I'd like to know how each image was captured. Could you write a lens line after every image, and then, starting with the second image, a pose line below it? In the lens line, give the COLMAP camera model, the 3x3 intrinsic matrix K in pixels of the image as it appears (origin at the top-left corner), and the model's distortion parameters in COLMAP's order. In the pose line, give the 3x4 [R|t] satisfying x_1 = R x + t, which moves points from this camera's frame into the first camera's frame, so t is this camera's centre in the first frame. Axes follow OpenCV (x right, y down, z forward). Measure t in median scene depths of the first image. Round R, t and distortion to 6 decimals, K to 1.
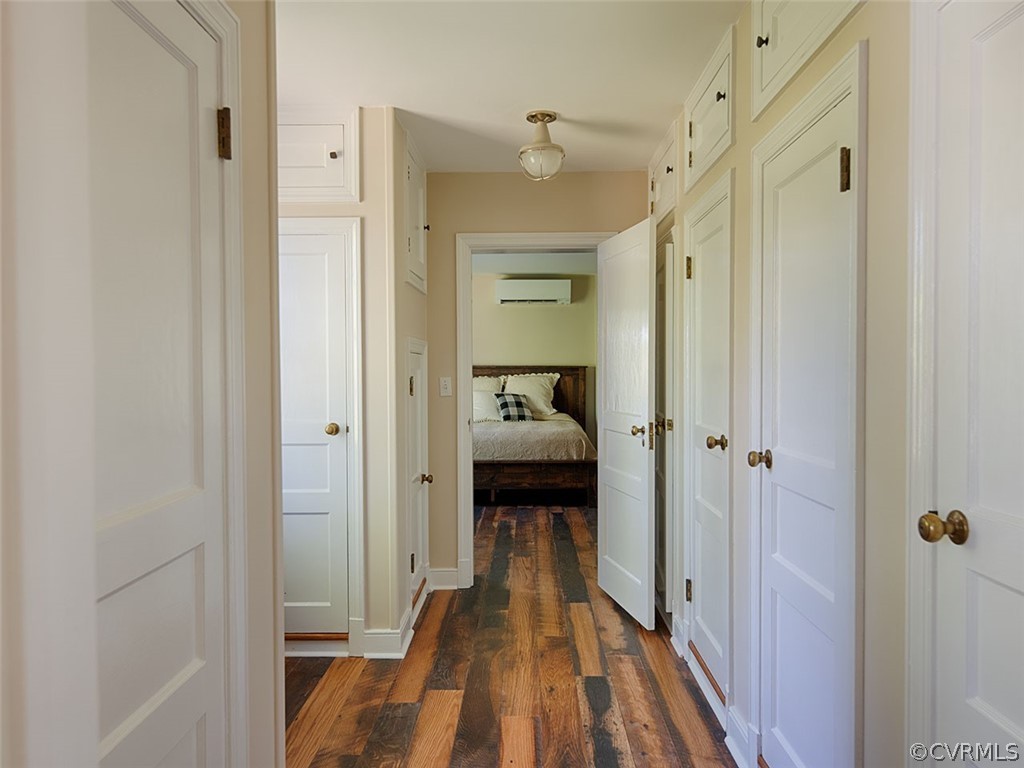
lens RADIAL K [[731.5, 0, 510.6], [0, 731.5, 383.8], [0, 0, 1]] dist [0.003864, 0.006878]
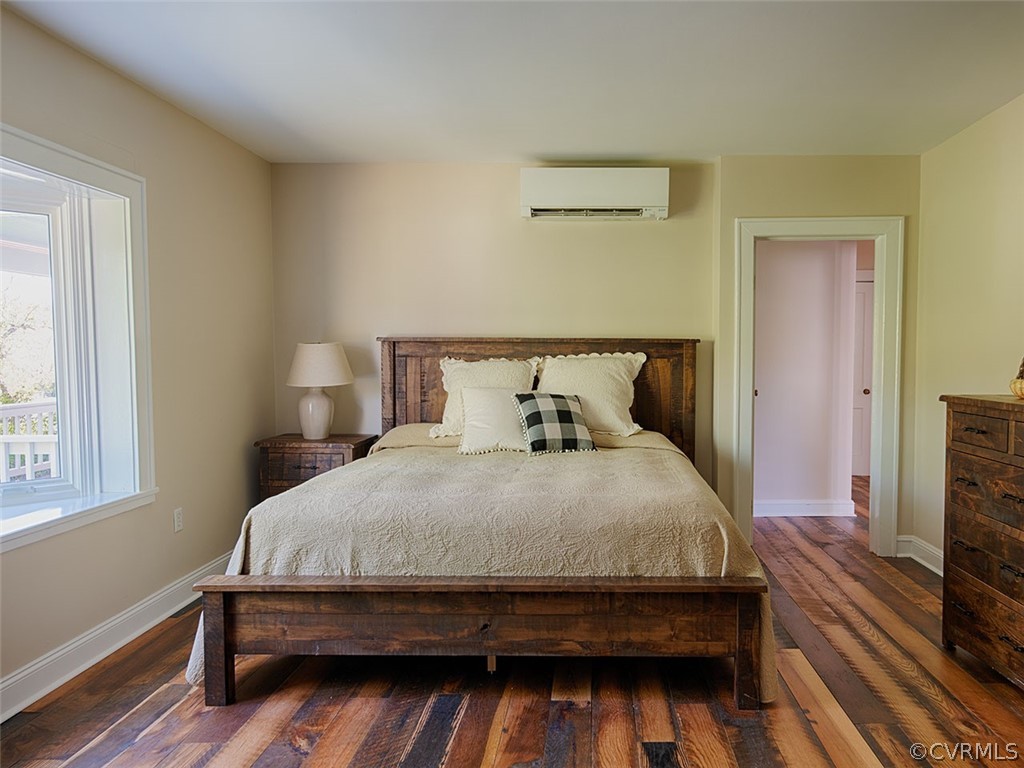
lens RADIAL K [[731.5, 0, 521.5], [0, 731.5, 386.5], [0, 0, 1]] dist [0.003864, 0.006878]
pose [[0.997594, 0.005349, -0.069126, 0.016237], [-0.003075, 0.999452, 0.032956, -0.007912], [0.069264, -0.032665, 0.997063, 0.504300]]
